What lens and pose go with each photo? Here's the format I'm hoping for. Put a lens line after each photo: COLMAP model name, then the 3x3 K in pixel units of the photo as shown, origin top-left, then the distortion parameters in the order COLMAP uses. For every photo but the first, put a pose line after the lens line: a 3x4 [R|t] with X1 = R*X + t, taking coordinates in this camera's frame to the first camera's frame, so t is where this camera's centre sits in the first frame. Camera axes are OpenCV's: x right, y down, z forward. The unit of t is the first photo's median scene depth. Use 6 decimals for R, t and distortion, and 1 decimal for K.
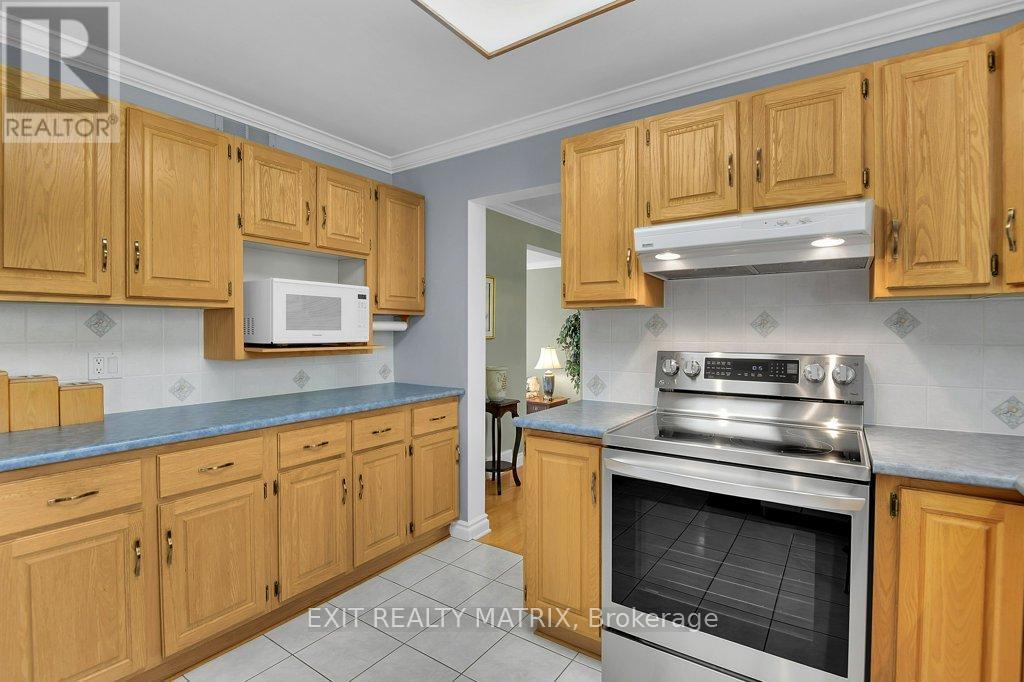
lens RADIAL K [[473.2, 0, 513.9], [0, 473.2, 337.0], [0, 0, 1]] dist [-0.016049, -0.000642]
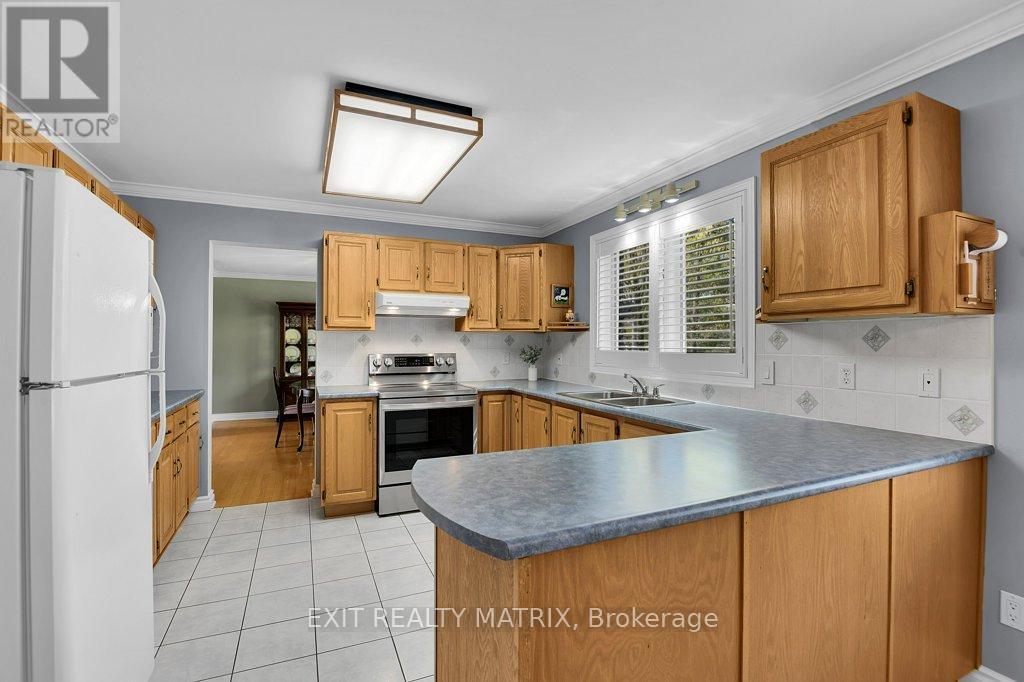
lens RADIAL K [[473.2, 0, 510.9], [0, 473.2, 340.2], [0, 0, 1]] dist [-0.016049, -0.000642]
pose [[0.527295, 0.006279, 0.849659, -1.298374], [0.008220, 0.999888, -0.012490, 0.001335], [-0.849642, 0.013570, 0.527185, -0.603264]]
